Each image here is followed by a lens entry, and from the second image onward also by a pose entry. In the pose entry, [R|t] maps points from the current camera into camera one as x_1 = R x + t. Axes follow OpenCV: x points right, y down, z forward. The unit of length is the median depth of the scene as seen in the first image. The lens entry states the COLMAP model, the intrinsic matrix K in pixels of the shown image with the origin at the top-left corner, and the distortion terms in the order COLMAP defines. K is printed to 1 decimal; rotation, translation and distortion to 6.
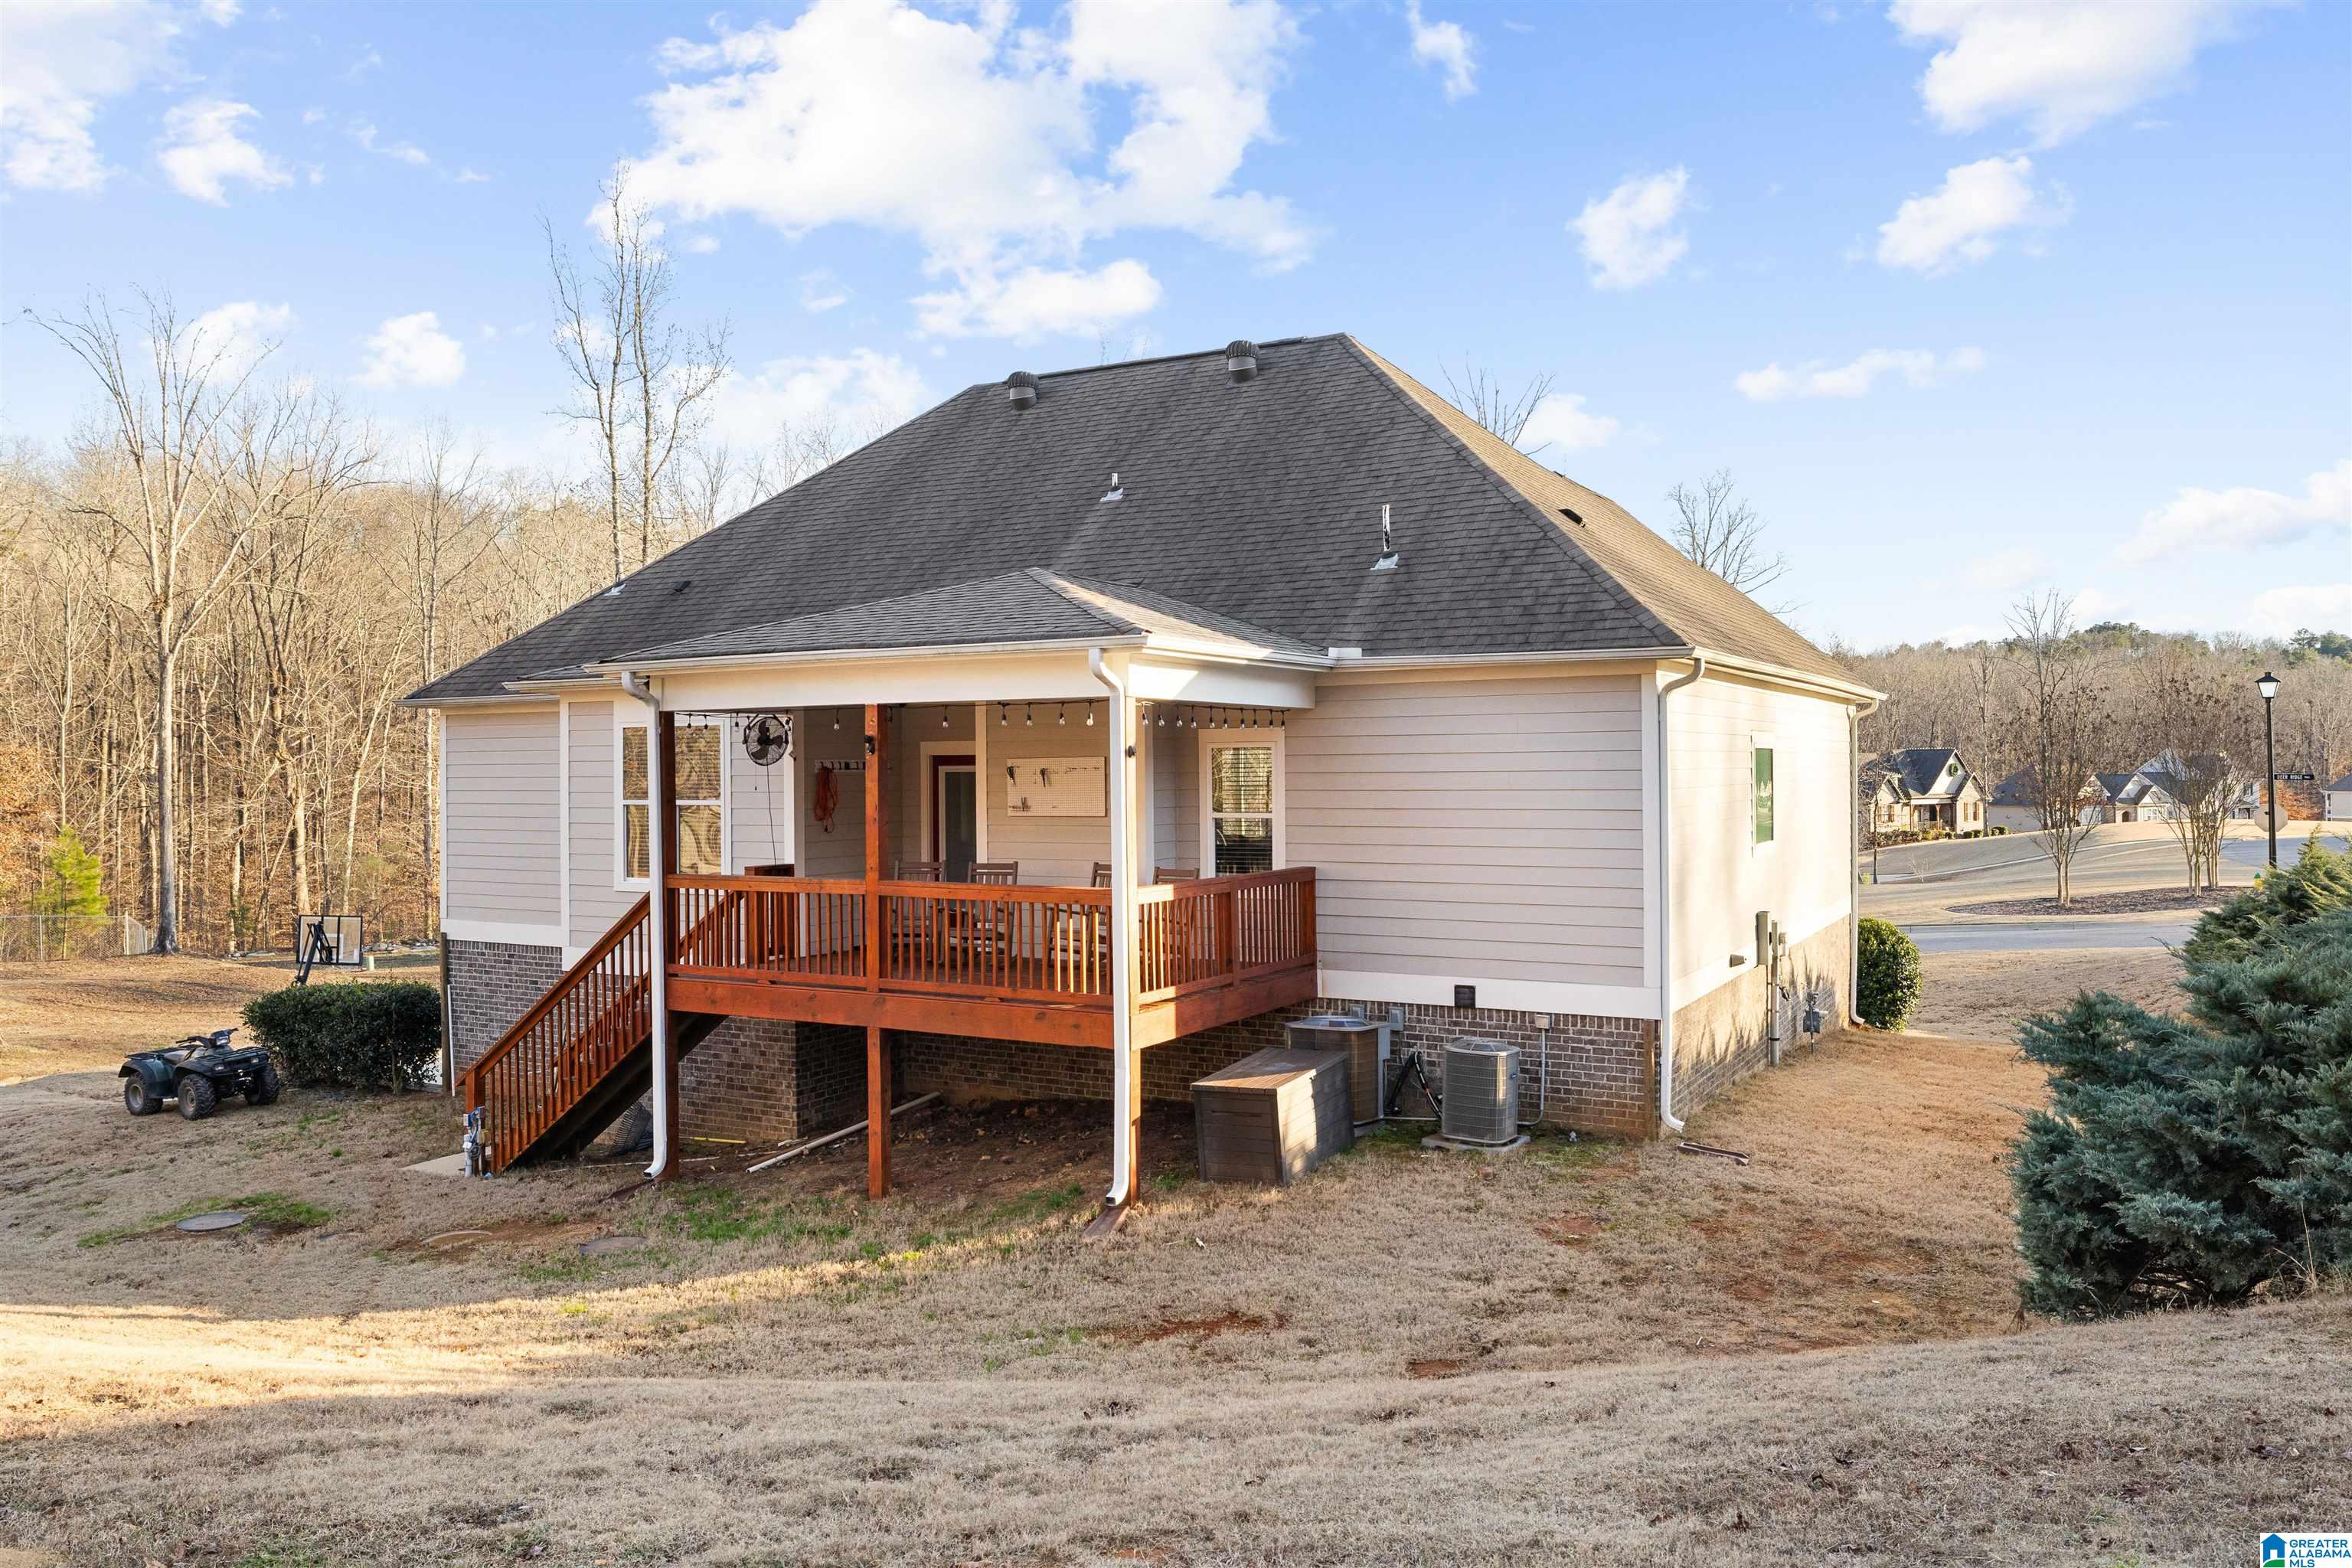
lens RADIAL K [[1733.0, 0, 1176.0], [0, 1733.0, 784.0], [0, 0, 1]] dist [-0.000872, 0.000347]
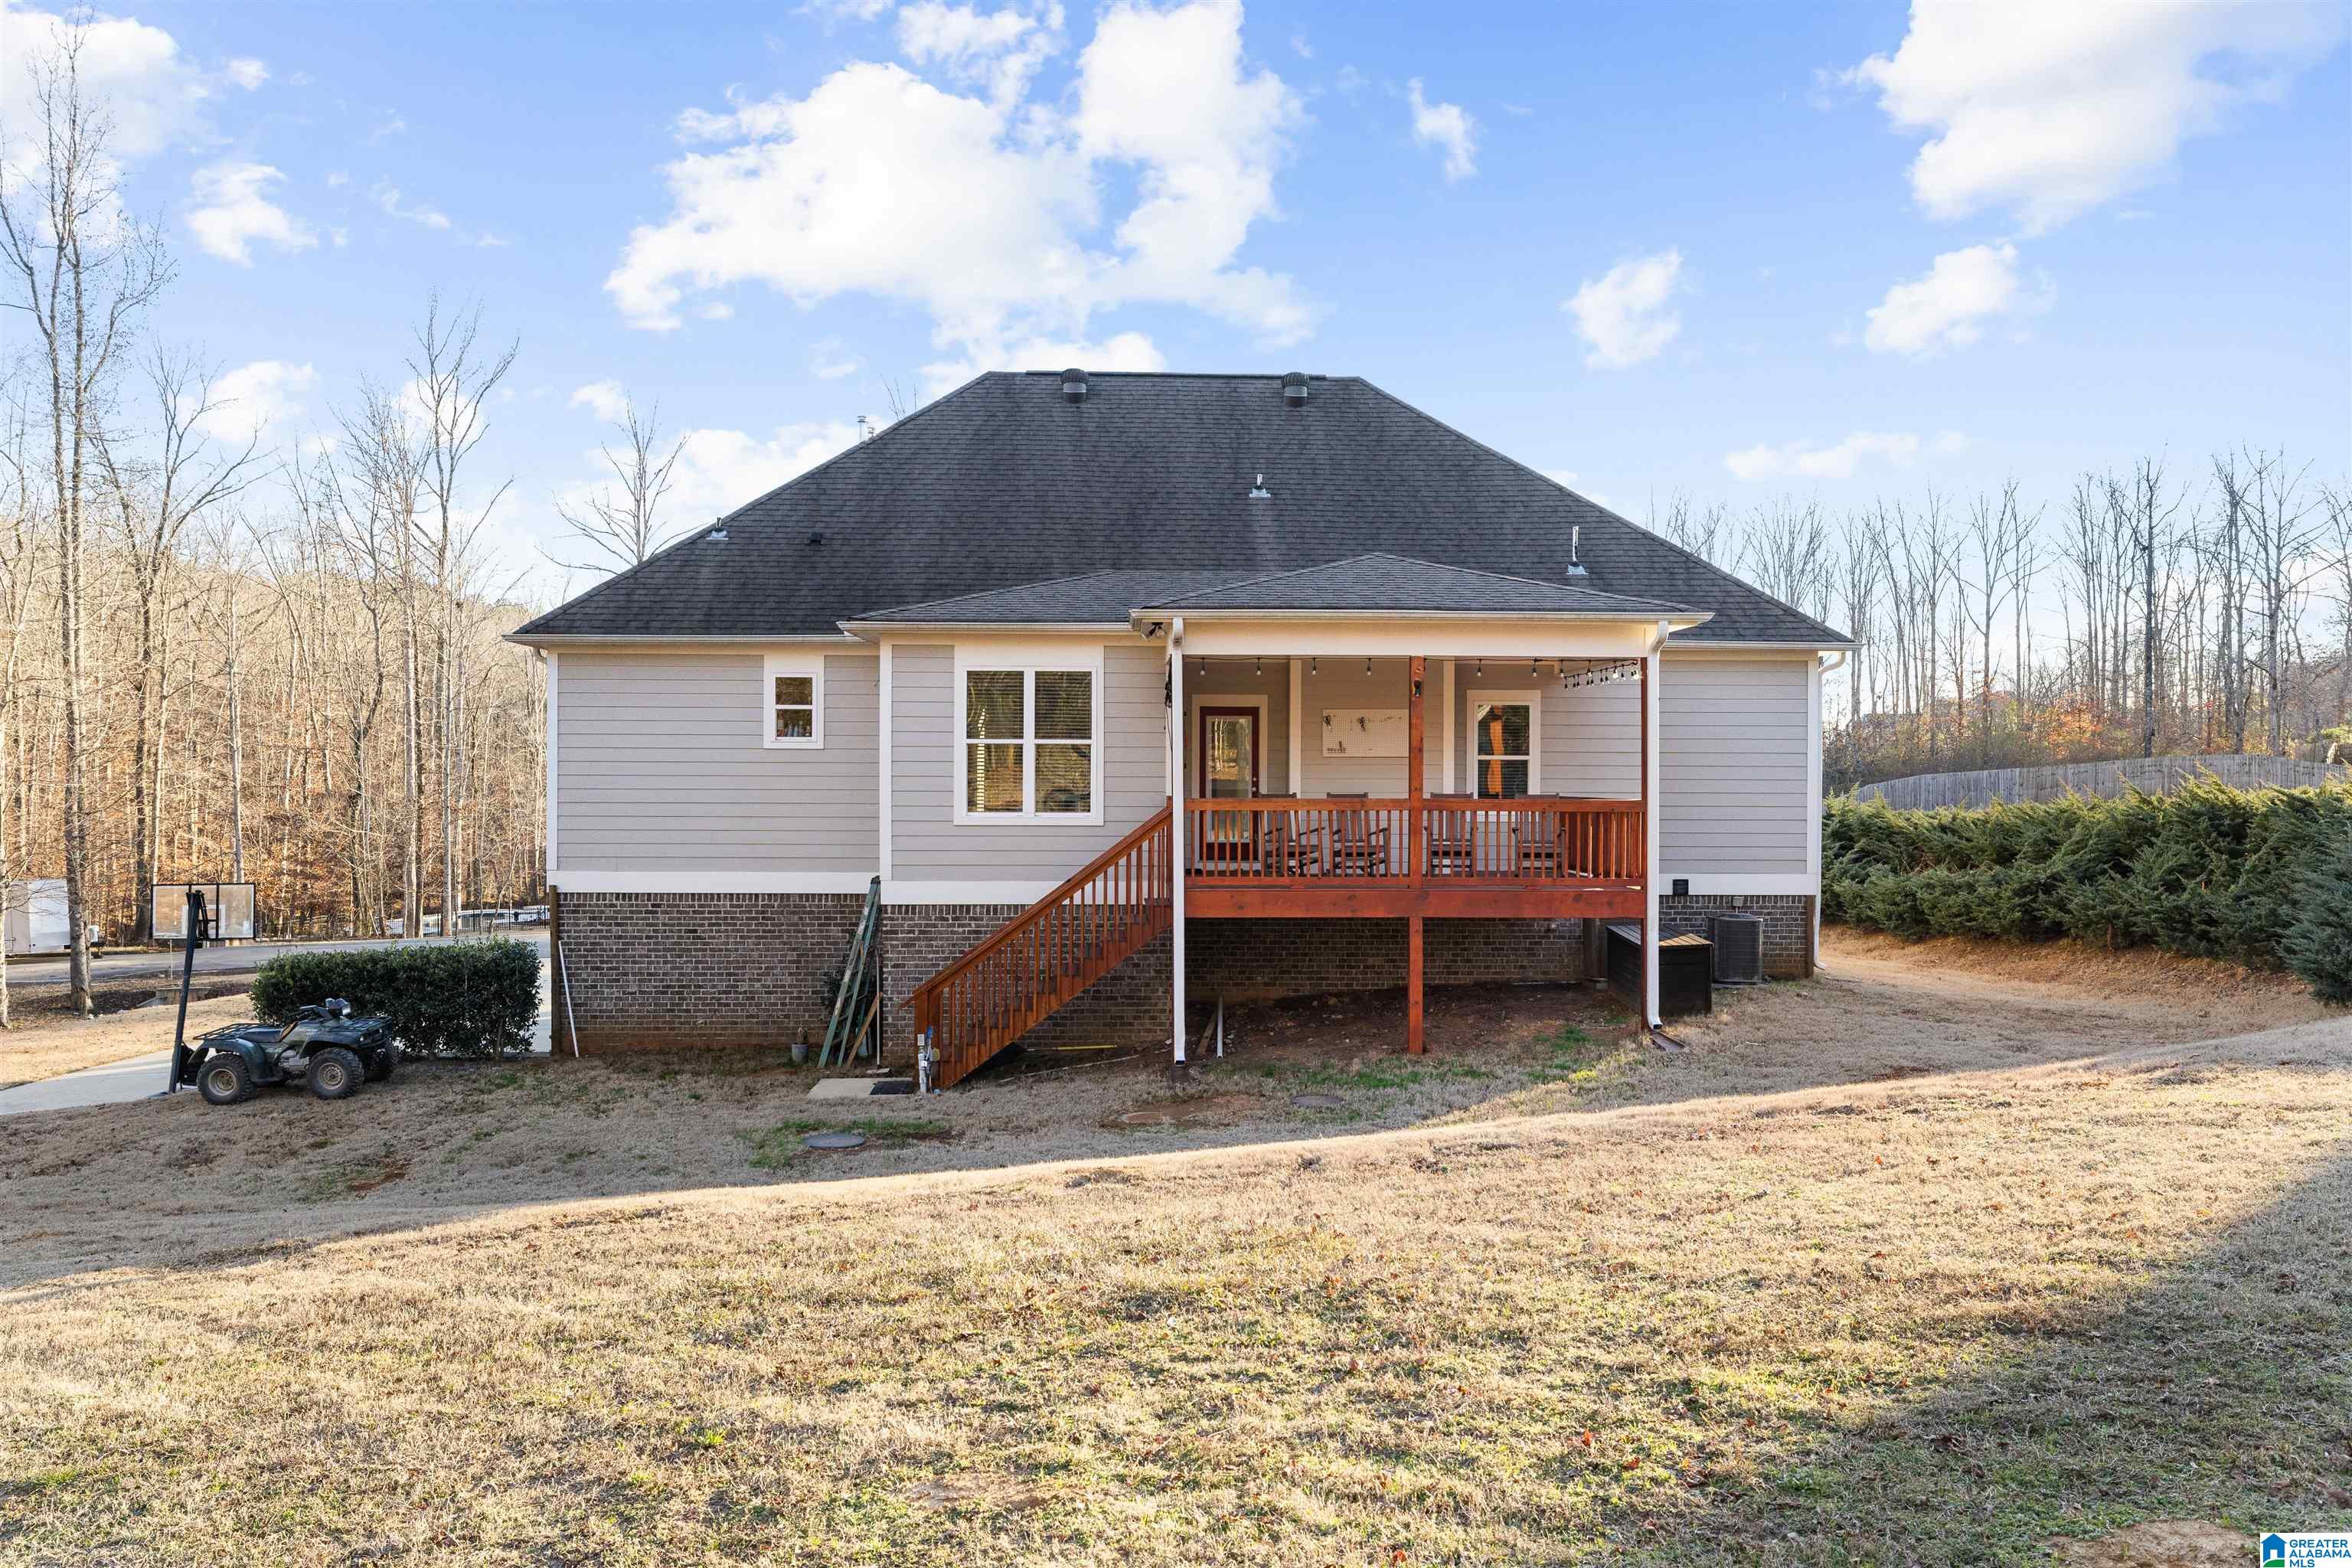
lens RADIAL K [[1733.0, 0, 1176.0], [0, 1733.0, 784.0], [0, 0, 1]] dist [-0.000872, 0.000347]
pose [[0.847694, 0.006782, 0.530443, -0.710174], [-0.004719, 0.999975, -0.005244, 0.038162], [-0.530465, 0.001942, 0.847704, 0.029534]]
